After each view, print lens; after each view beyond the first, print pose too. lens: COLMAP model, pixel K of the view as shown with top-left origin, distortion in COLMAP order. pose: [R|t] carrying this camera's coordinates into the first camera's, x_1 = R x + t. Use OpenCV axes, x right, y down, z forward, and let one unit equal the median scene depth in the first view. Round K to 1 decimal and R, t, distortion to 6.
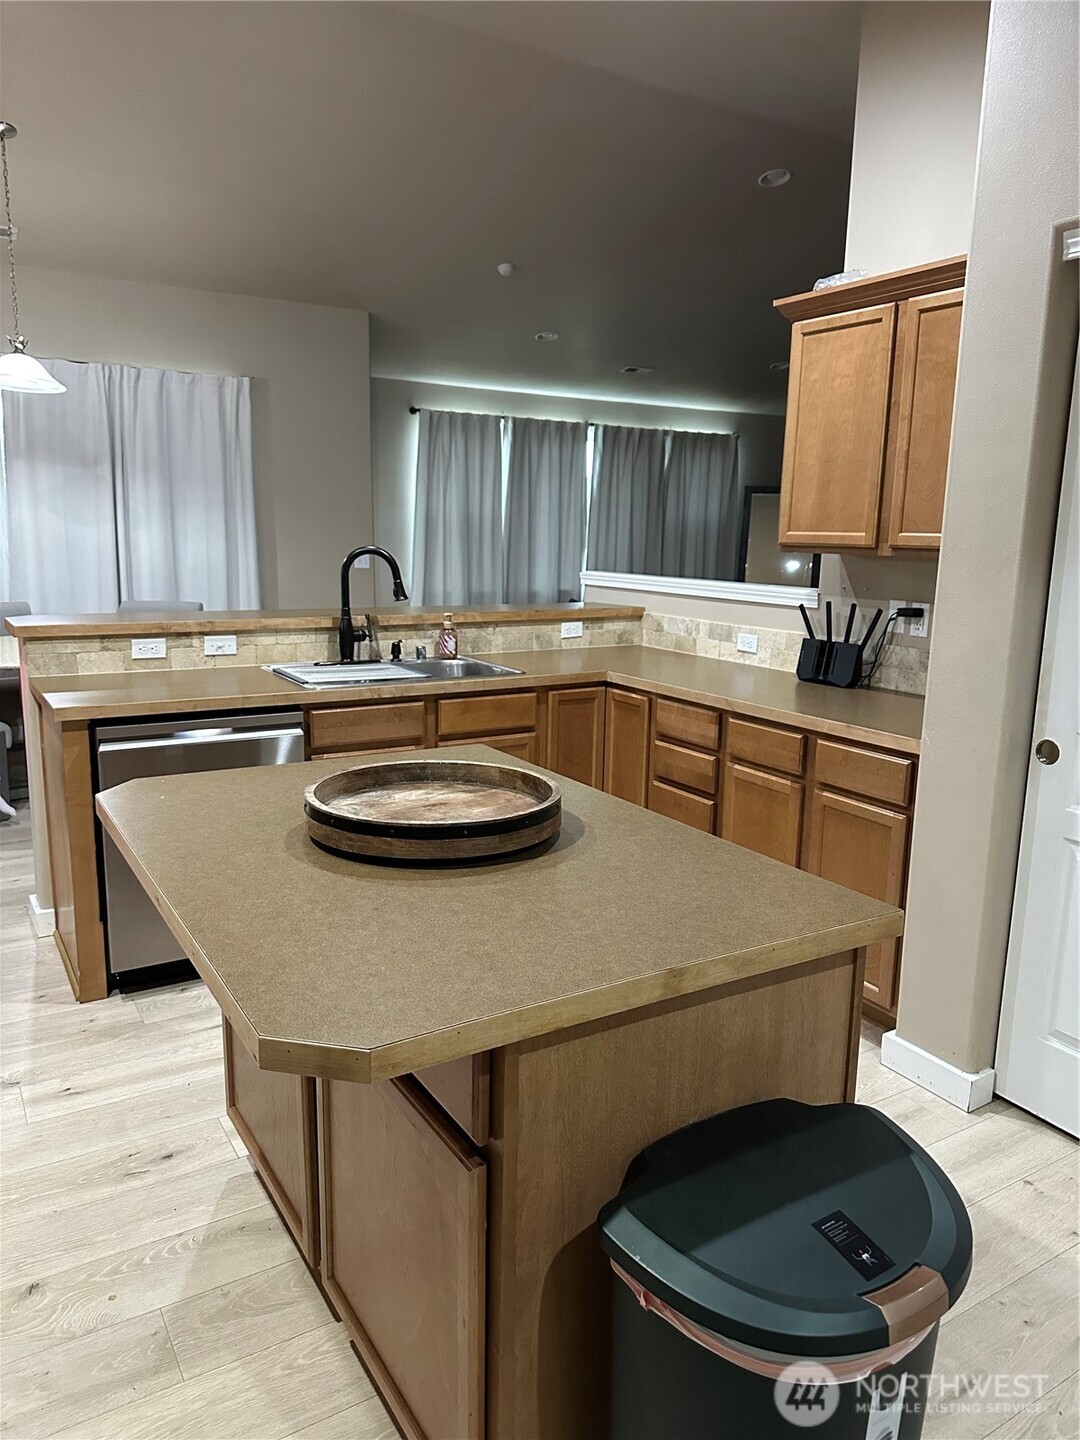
lens RADIAL K [[1022.5, 0, 541.1], [0, 1022.5, 711.7], [0, 0, 1]] dist [0.048125, -0.058445]
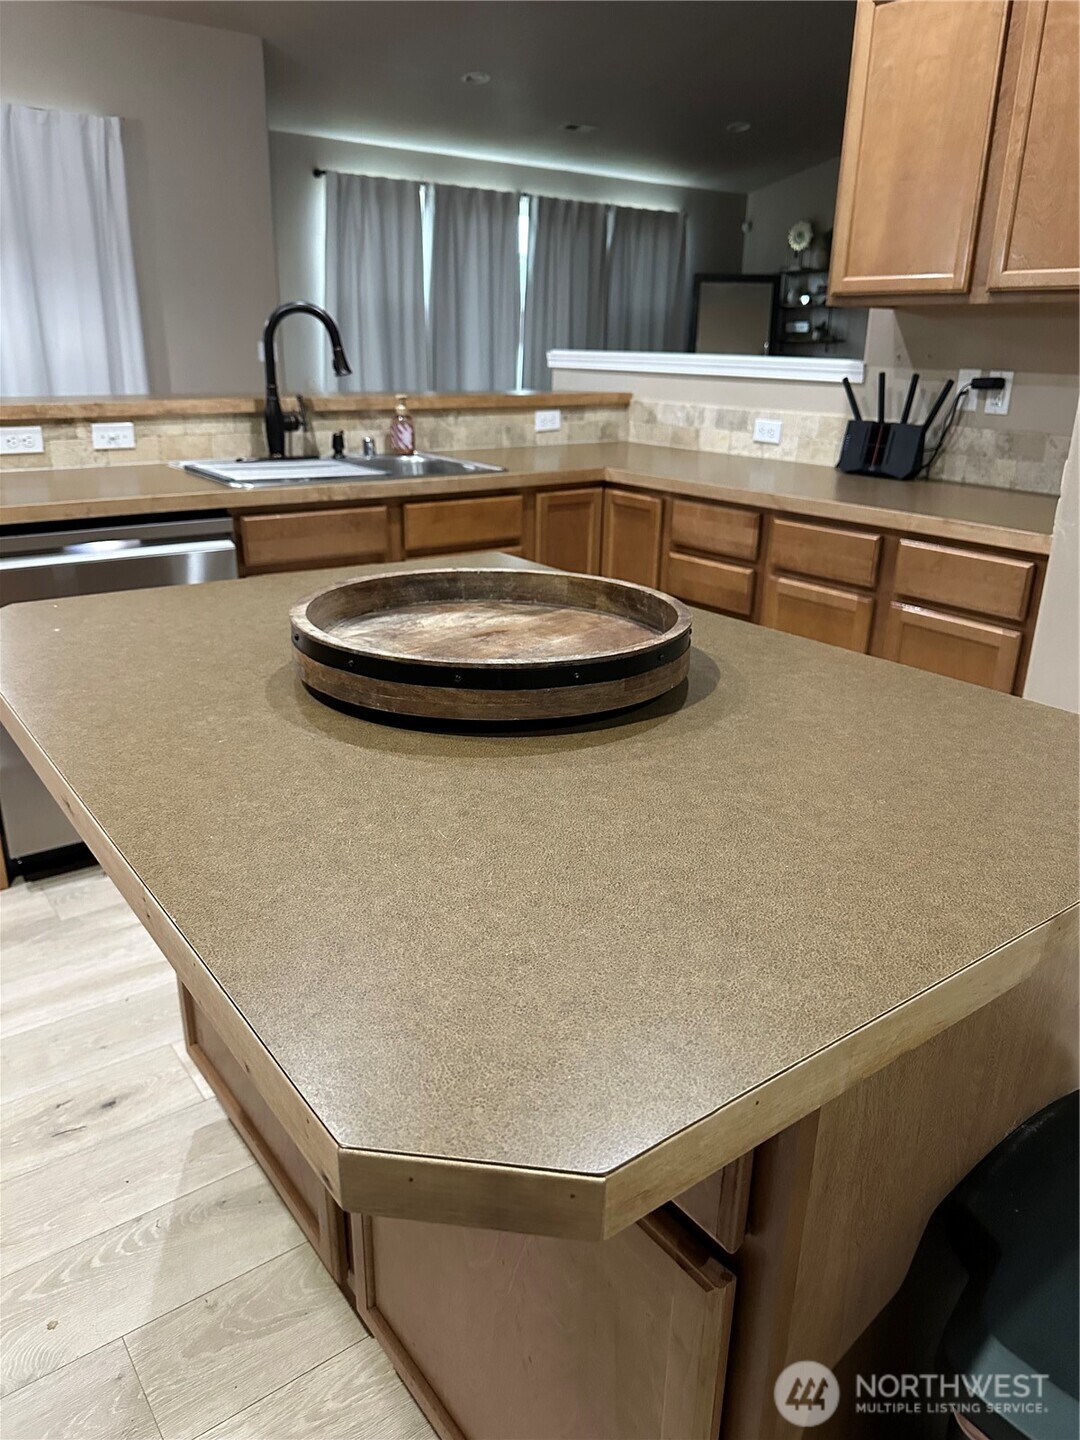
lens RADIAL K [[1022.5, 0, 533.5], [0, 1022.5, 706.0], [0, 0, 1]] dist [0.048125, -0.058445]
pose [[0.996248, -0.030339, 0.081052, -0.071253], [0.016964, 0.986830, 0.160870, 0.017460], [-0.084865, -0.158891, 0.983642, 0.187376]]
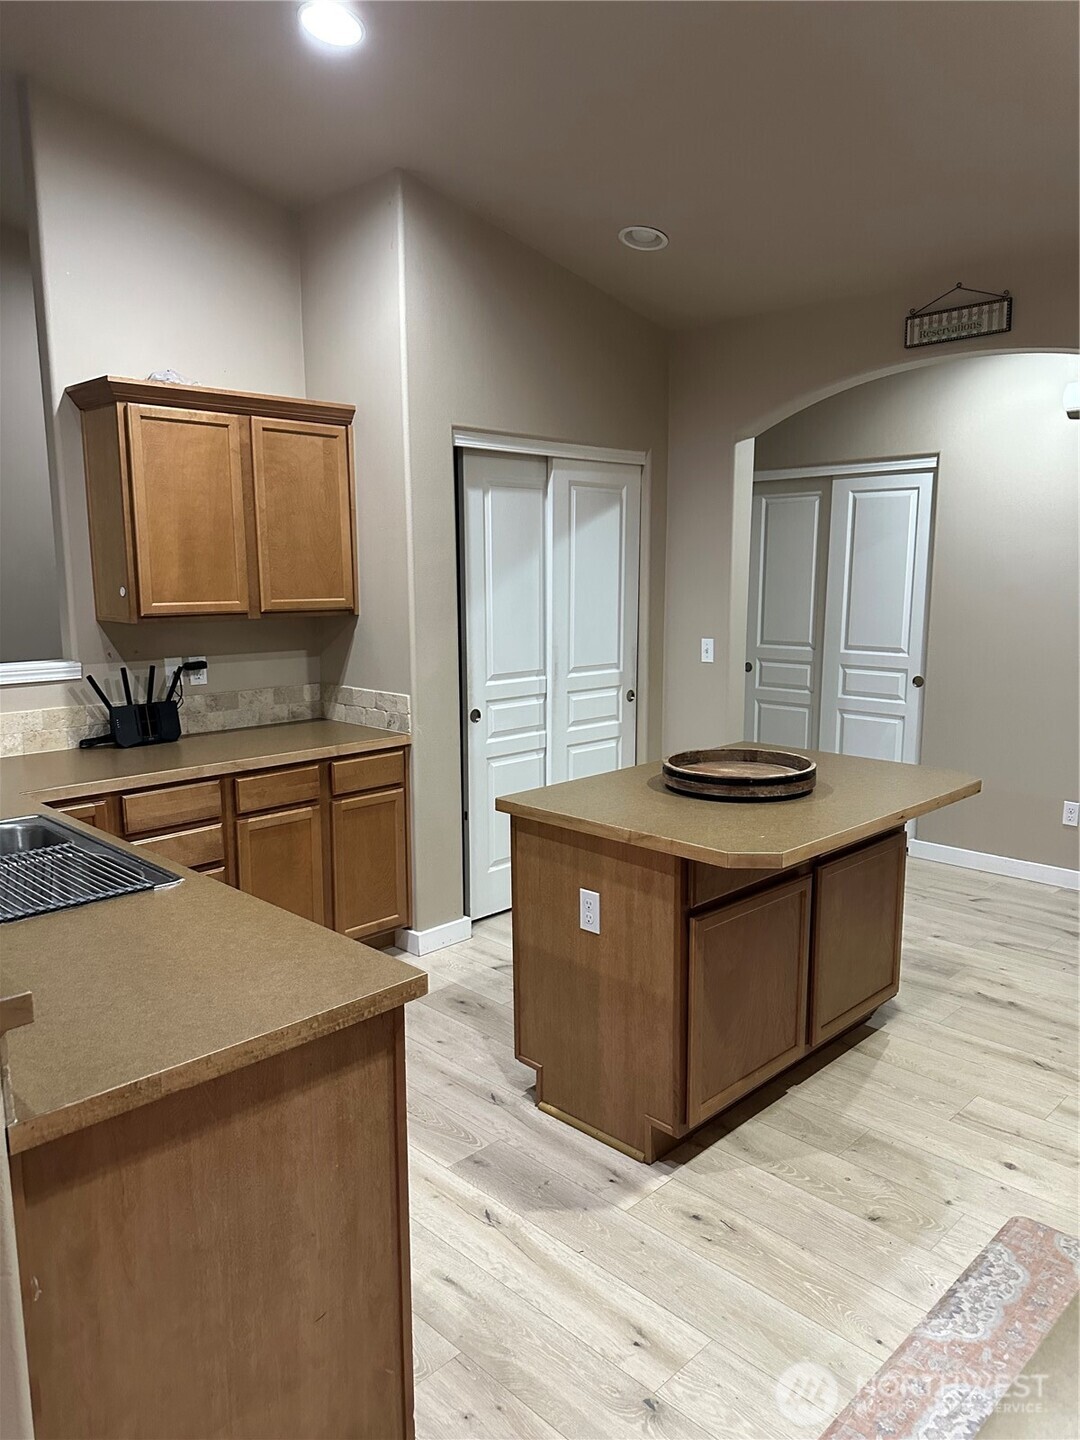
lens RADIAL K [[1022.5, 0, 545.9], [0, 1022.5, 710.3], [0, 0, 1]] dist [0.048125, -0.058445]
pose [[-0.241625, -0.157620, 0.957483, -0.860646], [0.174009, 0.963687, 0.202553, -0.212998], [-0.954640, 0.215552, -0.205424, 0.859050]]
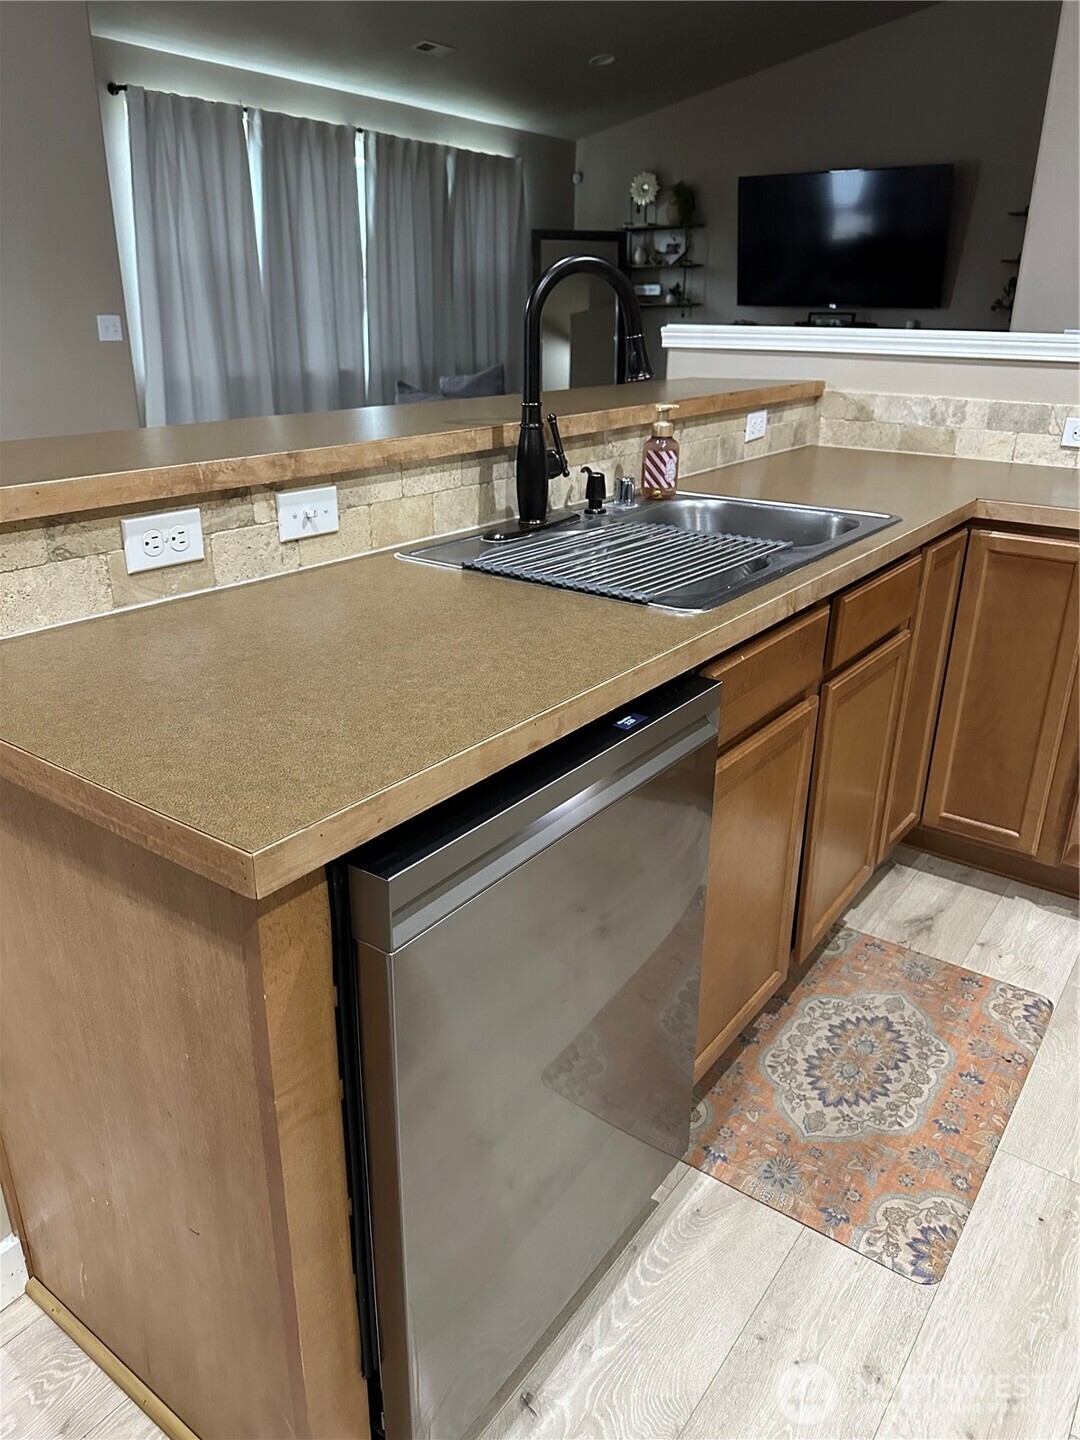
lens RADIAL K [[1022.5, 0, 516.6], [0, 1022.5, 688.9], [0, 0, 1]] dist [0.048125, -0.058445]
pose [[0.925840, -0.141401, 0.350467, -0.411257], [0.076620, 0.978337, 0.192316, -0.071992], [-0.370068, -0.151201, 0.916618, 0.619898]]
